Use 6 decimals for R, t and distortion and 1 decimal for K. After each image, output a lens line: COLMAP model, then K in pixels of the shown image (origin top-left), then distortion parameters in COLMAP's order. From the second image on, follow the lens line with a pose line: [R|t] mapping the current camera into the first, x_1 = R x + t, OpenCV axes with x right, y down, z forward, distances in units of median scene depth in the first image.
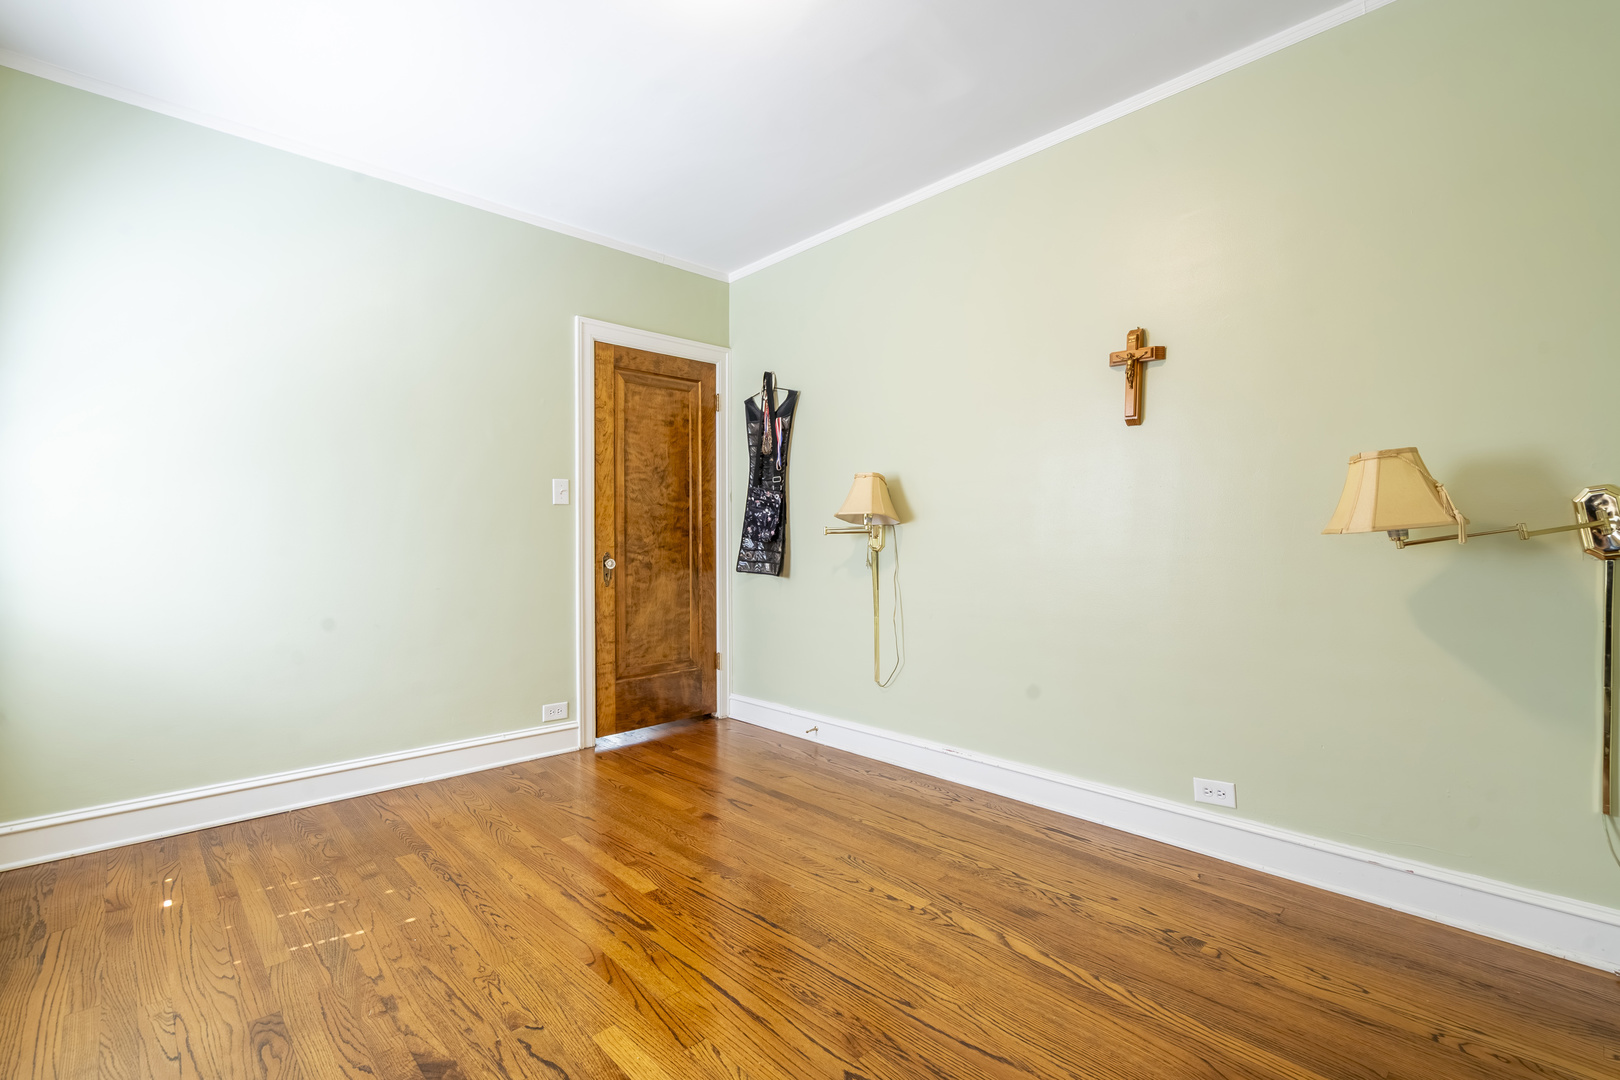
lens RADIAL K [[740.4, 0, 810.3], [0, 740.4, 539.2], [0, 0, 1]] dist [-0.009869, 0.000966]
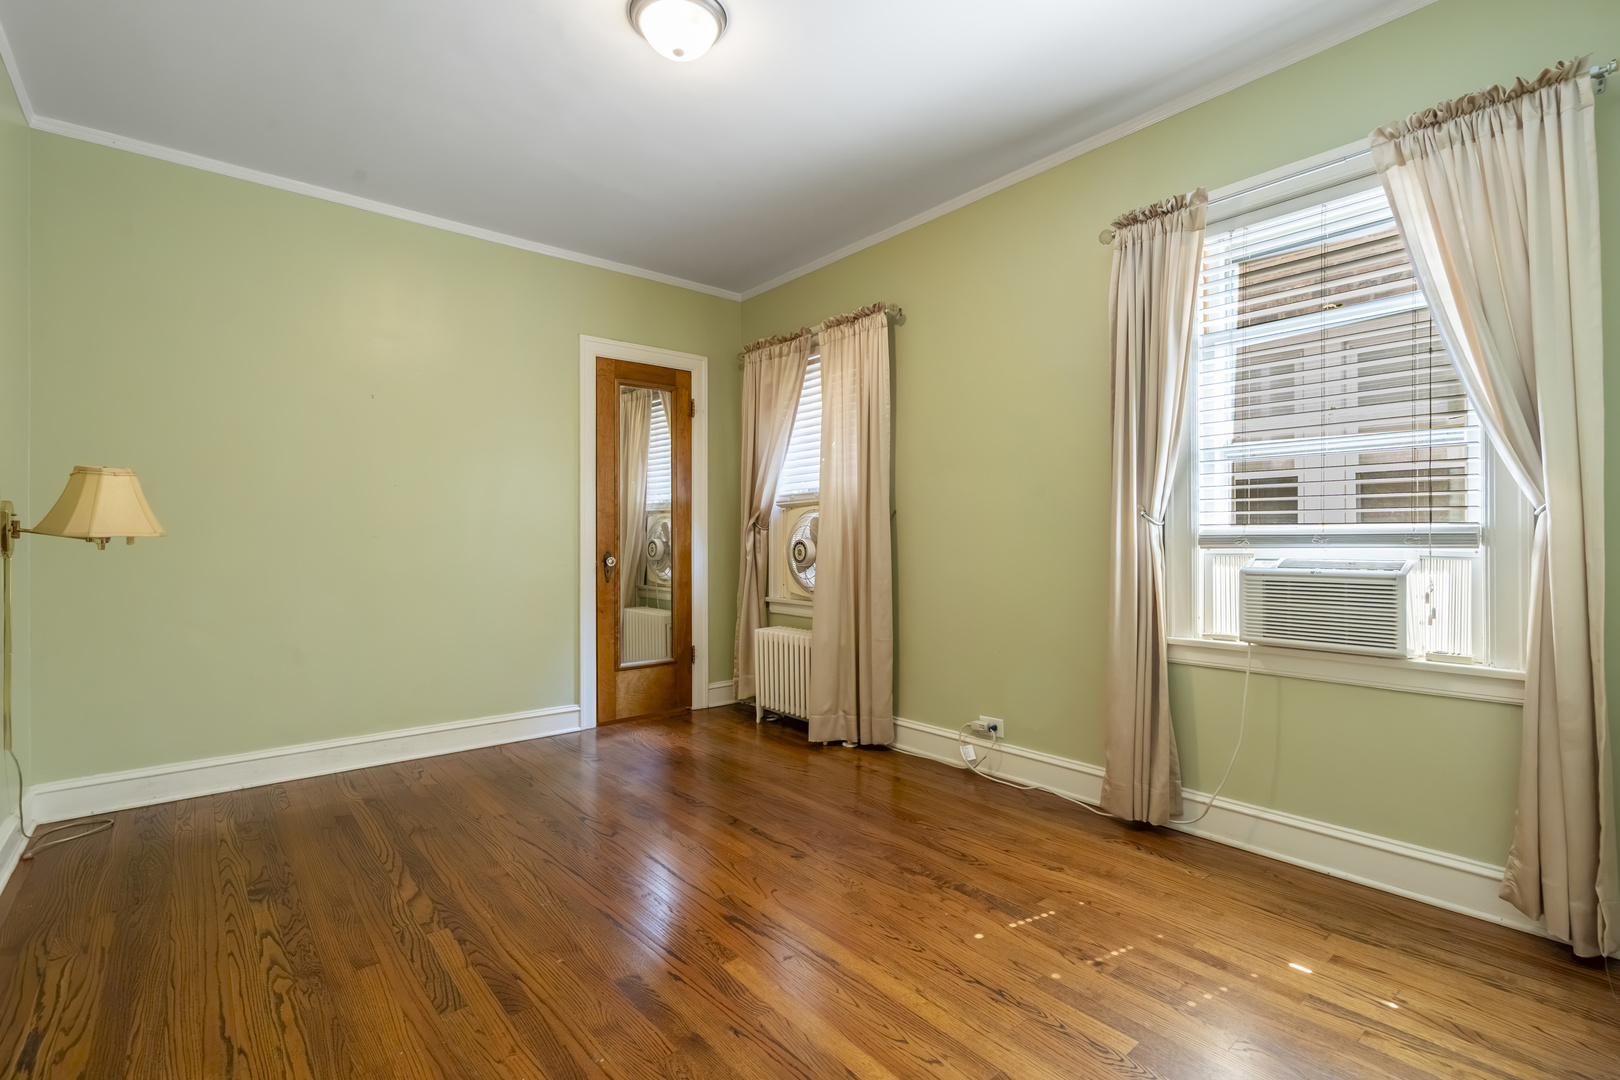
lens RADIAL K [[740.4, 0, 809.9], [0, 740.4, 540.1], [0, 0, 1]] dist [-0.009869, 0.000966]
pose [[-0.998168, 0.004652, 0.060316, -0.385335], [0.004738, 0.999988, 0.001281, 0.001870], [-0.060310, 0.001564, -0.998178, 1.964158]]
